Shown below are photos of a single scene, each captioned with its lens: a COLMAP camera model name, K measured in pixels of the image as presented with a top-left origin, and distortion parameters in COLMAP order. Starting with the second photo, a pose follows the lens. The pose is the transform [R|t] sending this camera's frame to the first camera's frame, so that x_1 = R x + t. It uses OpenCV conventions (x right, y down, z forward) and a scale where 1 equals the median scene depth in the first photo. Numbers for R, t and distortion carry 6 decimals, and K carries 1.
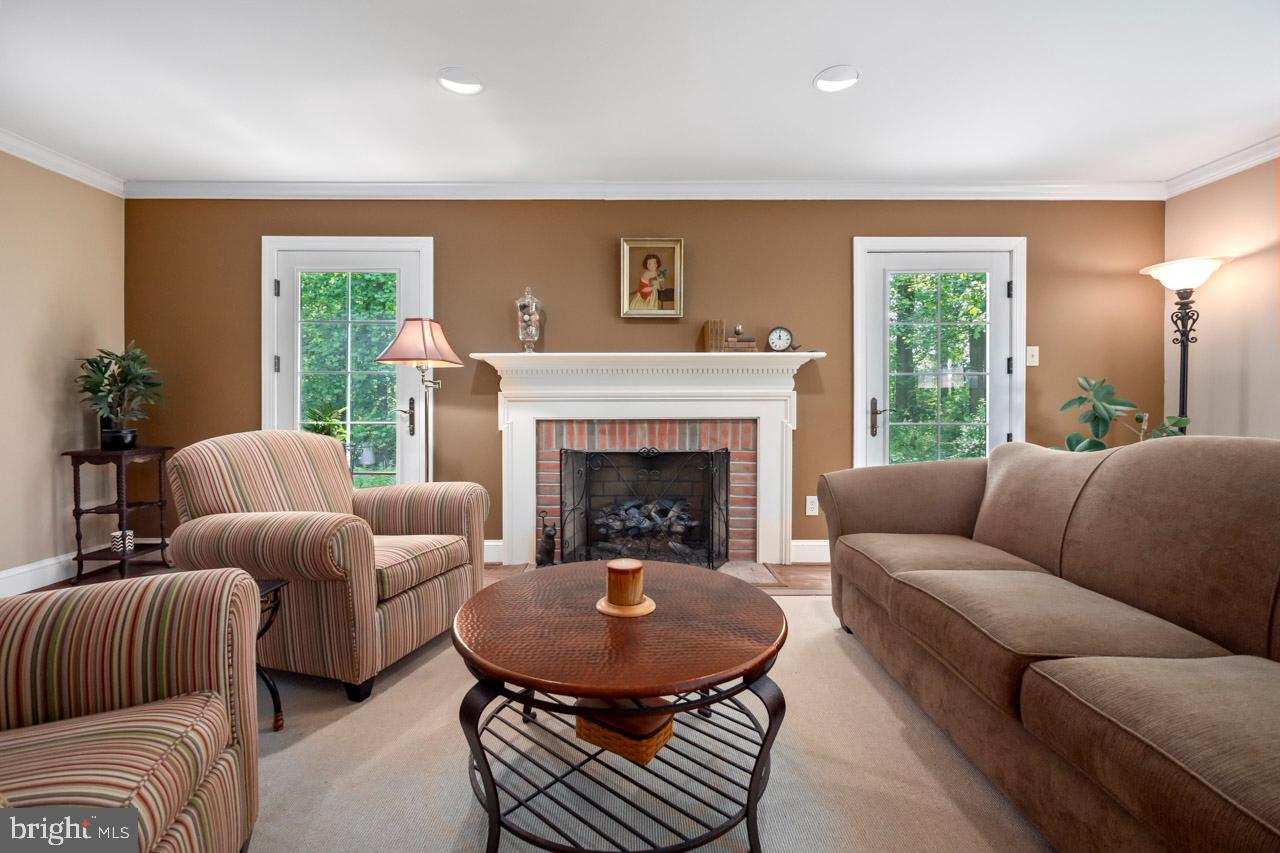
lens RADIAL K [[543.2, 0, 636.4], [0, 543.2, 406.5], [0, 0, 1]] dist [-0.002449, 0.001238]
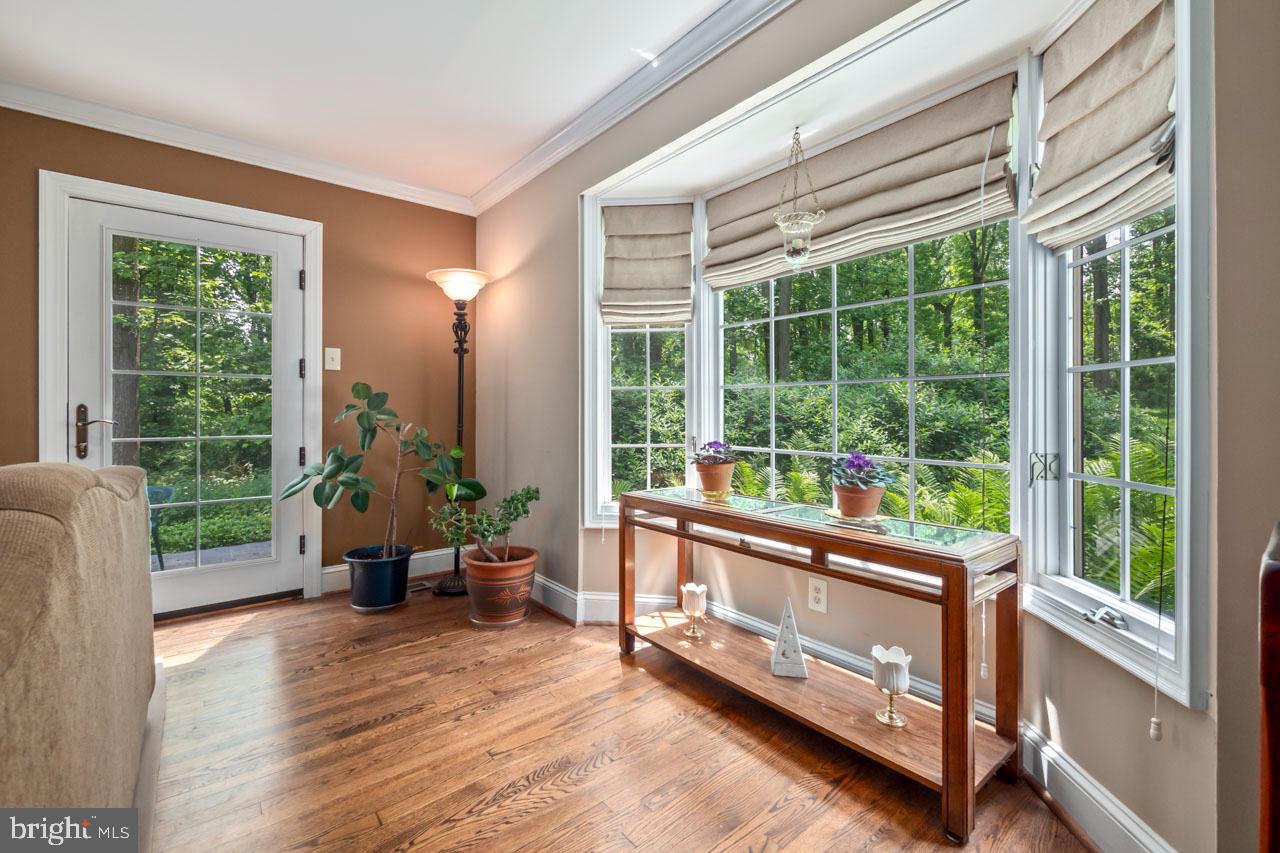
lens RADIAL K [[543.2, 0, 623.5], [0, 543.2, 408.4], [0, 0, 1]] dist [-0.002449, 0.001238]
pose [[0.787823, 0.003070, 0.615894, 0.564358], [0.002357, 0.999965, -0.008000, -0.003770], [-0.615897, 0.007755, 0.787788, 0.008497]]
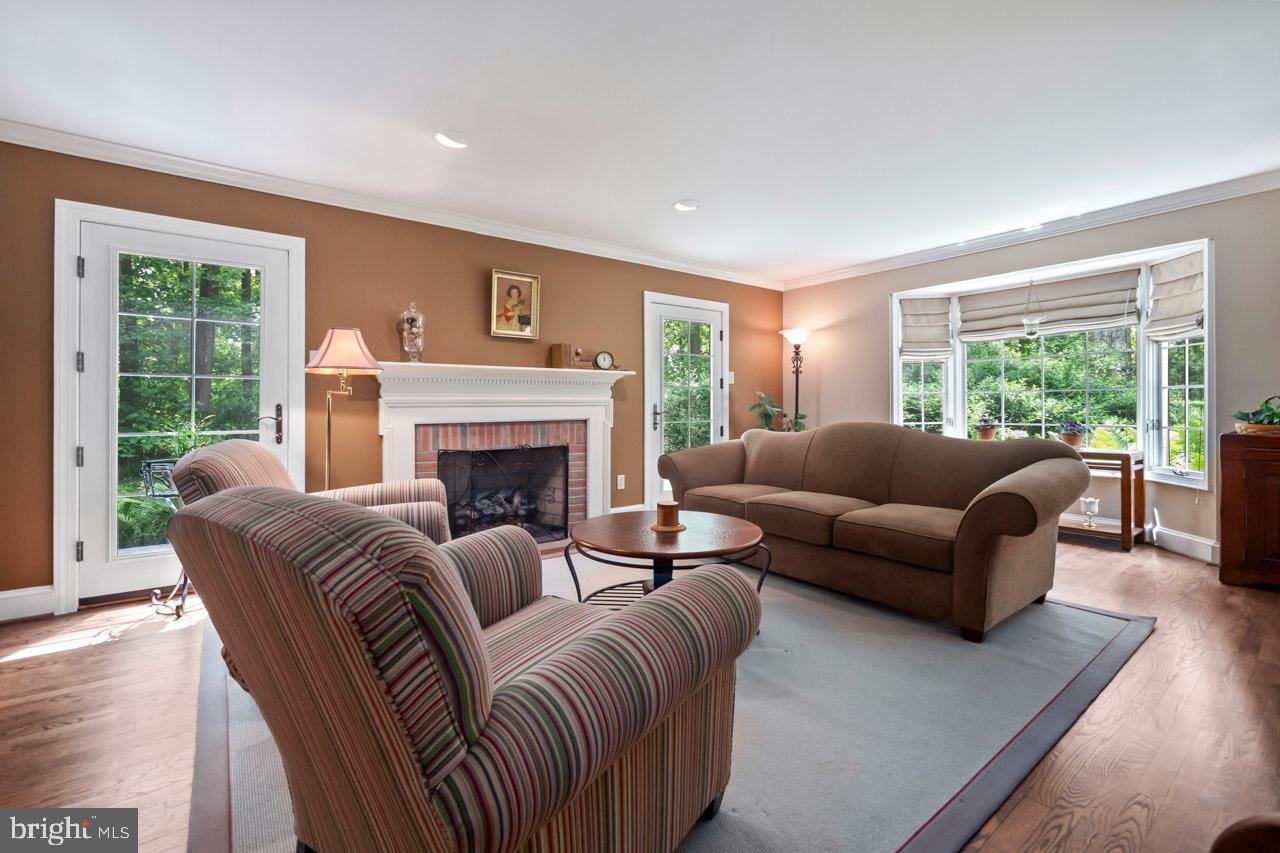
lens RADIAL K [[543.2, 0, 629.1], [0, 543.2, 407.9], [0, 0, 1]] dist [-0.002449, 0.001238]
pose [[0.805513, -0.005588, 0.592552, -0.481692], [0.008749, 0.999959, -0.002464, -0.001502], [-0.592514, 0.007169, 0.805528, -0.124650]]
